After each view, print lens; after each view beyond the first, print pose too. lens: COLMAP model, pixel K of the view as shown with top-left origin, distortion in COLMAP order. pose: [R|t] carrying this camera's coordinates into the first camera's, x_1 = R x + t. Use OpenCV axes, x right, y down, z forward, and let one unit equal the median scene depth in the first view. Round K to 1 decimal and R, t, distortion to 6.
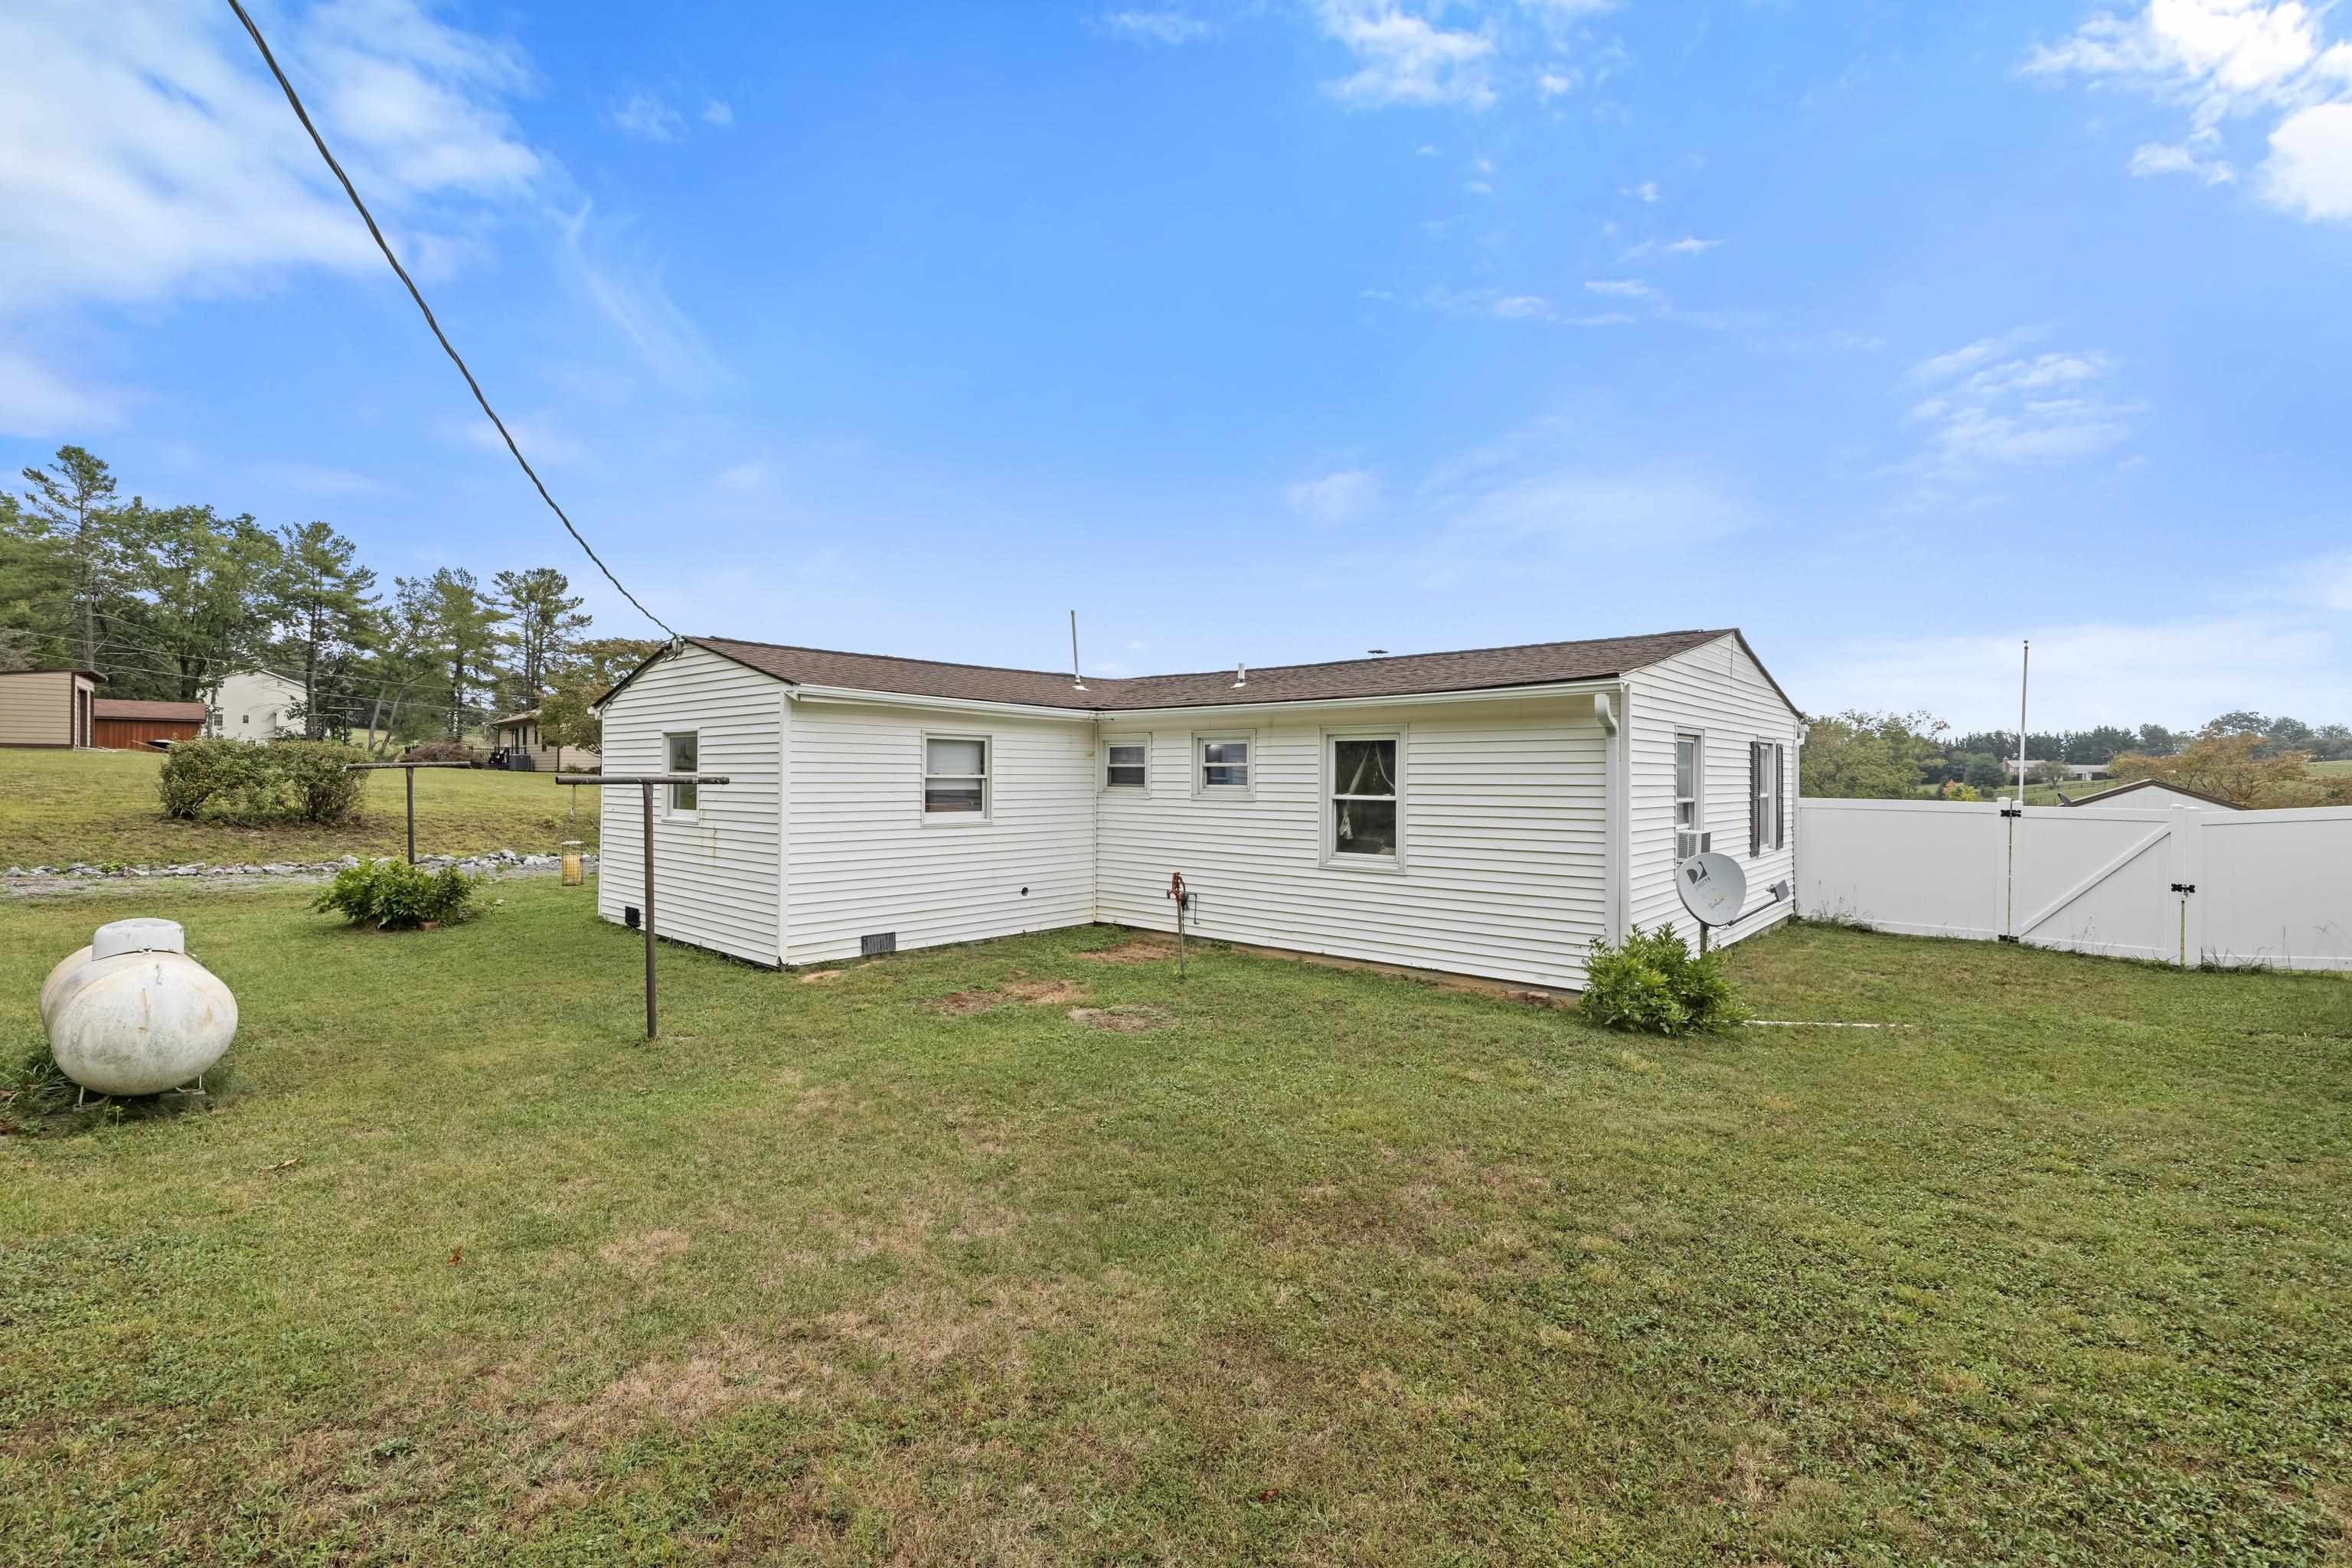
lens RADIAL K [[1005.8, 0, 1164.5], [0, 1005.8, 783.6], [0, 0, 1]] dist [0.002911, -0.000487]
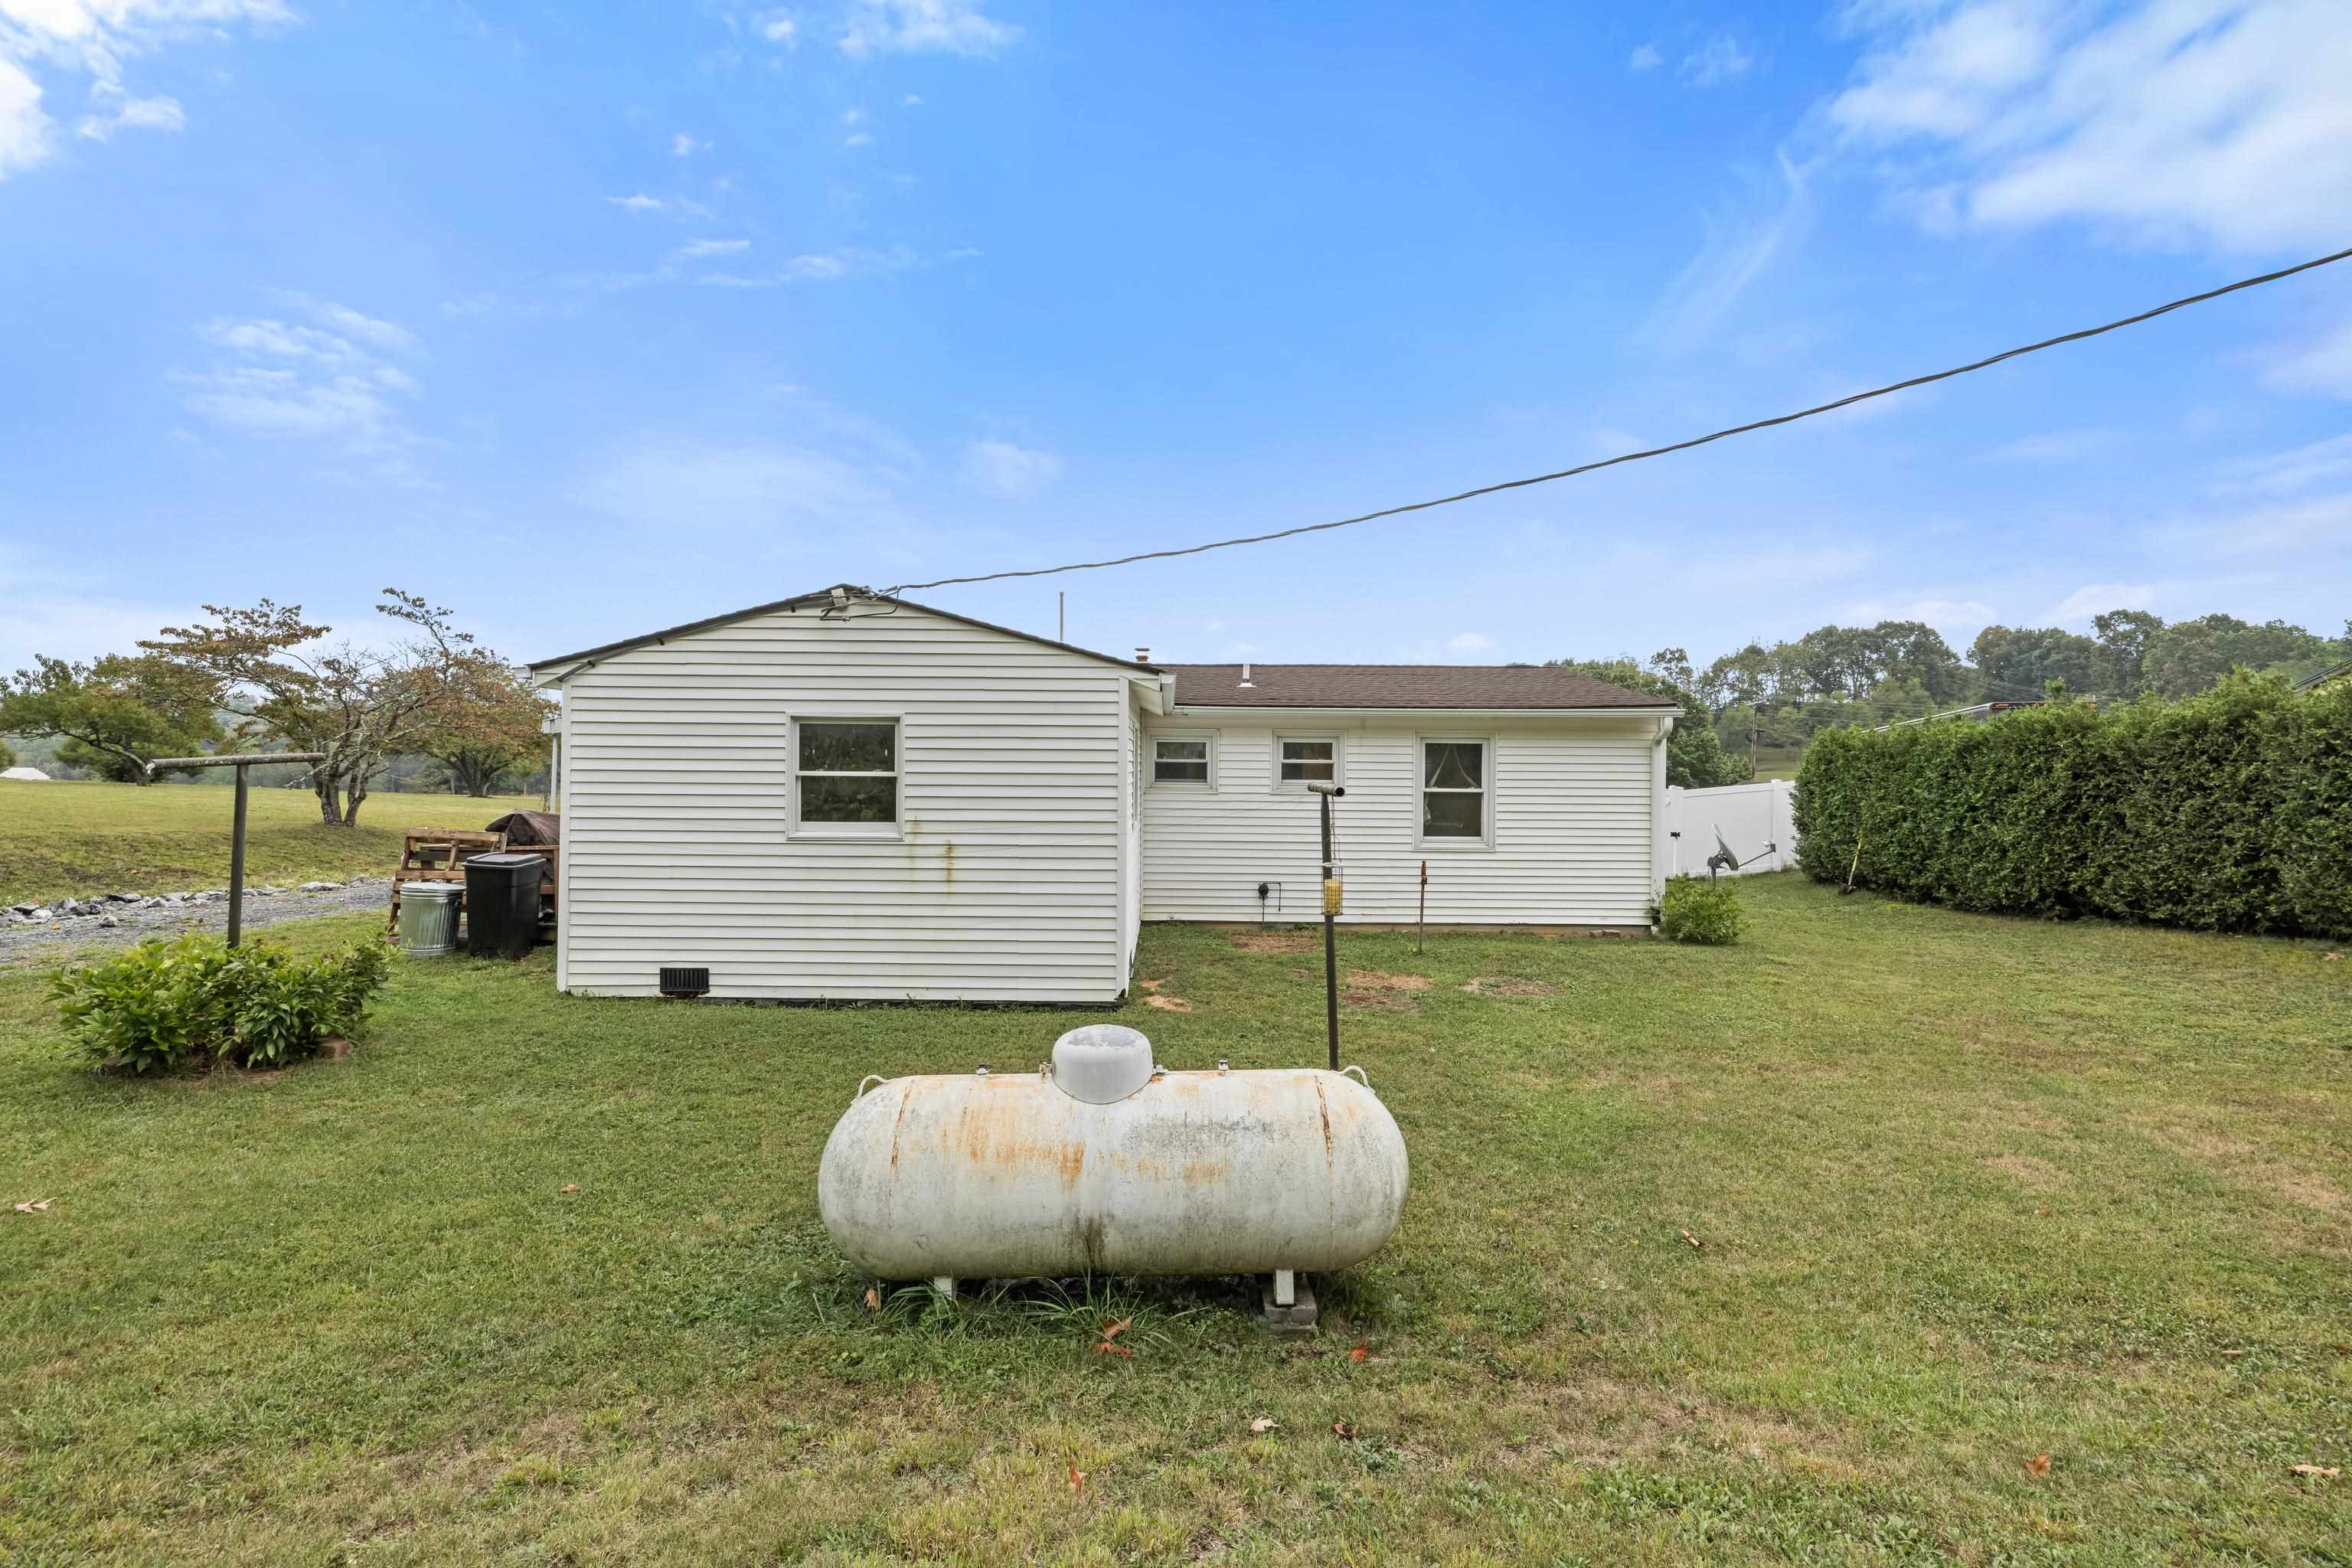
lens RADIAL K [[1005.8, 0, 1174.0], [0, 1005.8, 777.6], [0, 0, 1]] dist [0.002911, -0.000487]
pose [[0.744963, -0.008175, 0.667055, -0.809074], [0.000571, 0.999932, 0.011617, -0.014827], [-0.667105, -0.008273, 0.744918, 0.301051]]
